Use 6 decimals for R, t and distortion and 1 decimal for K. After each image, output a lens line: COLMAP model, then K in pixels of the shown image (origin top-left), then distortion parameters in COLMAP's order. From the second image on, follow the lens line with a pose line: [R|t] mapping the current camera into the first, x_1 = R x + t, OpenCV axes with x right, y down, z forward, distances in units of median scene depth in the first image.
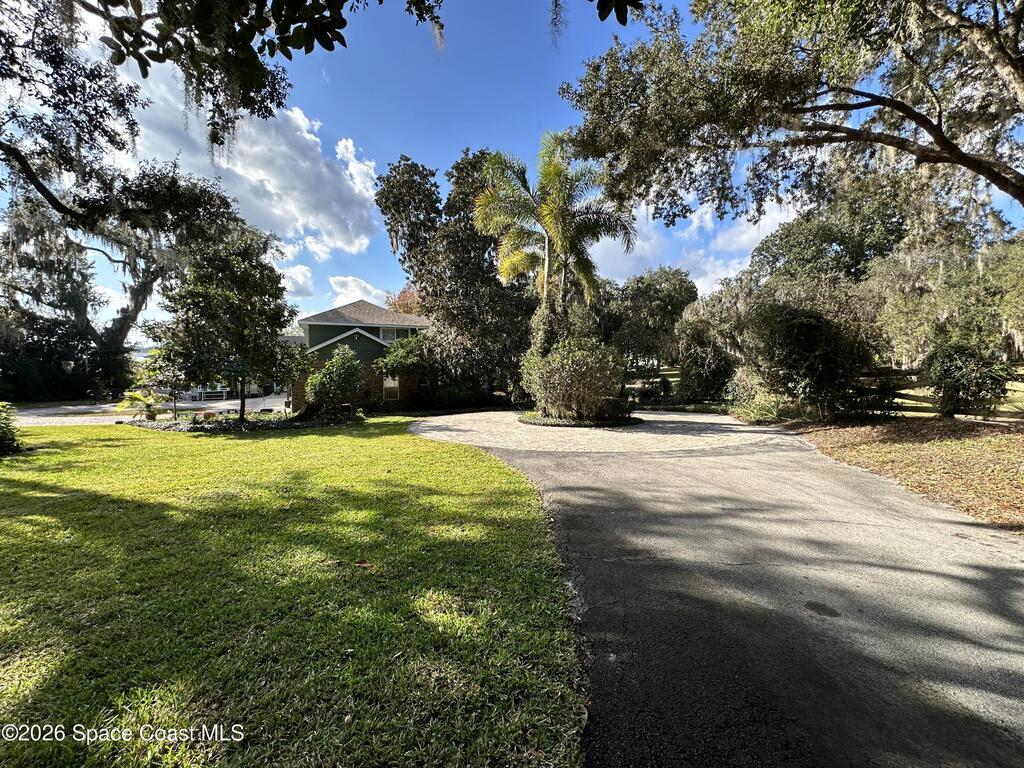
lens RADIAL K [[402.2, 0, 512.0], [0, 402.2, 384.0], [0, 0, 1]] dist [0.000558, 0.000154]
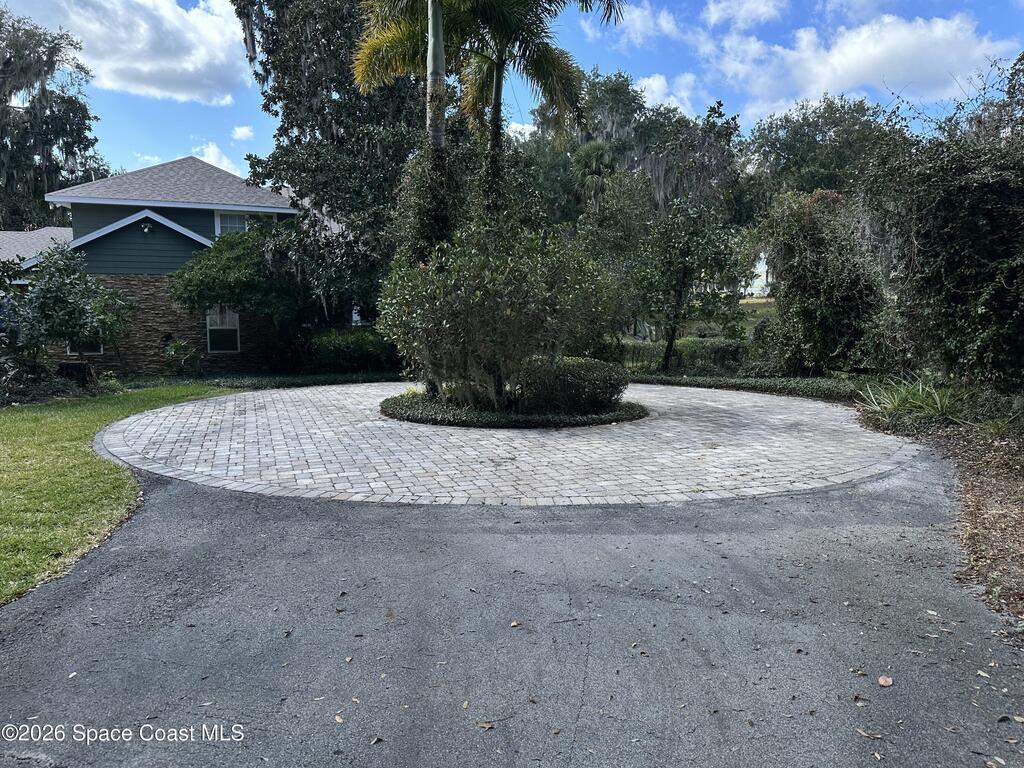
lens RADIAL K [[718.0, 0, 512.0], [0, 718.0, 384.0], [0, 0, 1]] dist [-0.001963, -0.000385]
pose [[0.996918, 0.023632, -0.074805, 0.157472], [-0.017255, 0.996250, 0.084781, -0.005222], [0.076528, -0.083229, 0.993588, 0.130428]]
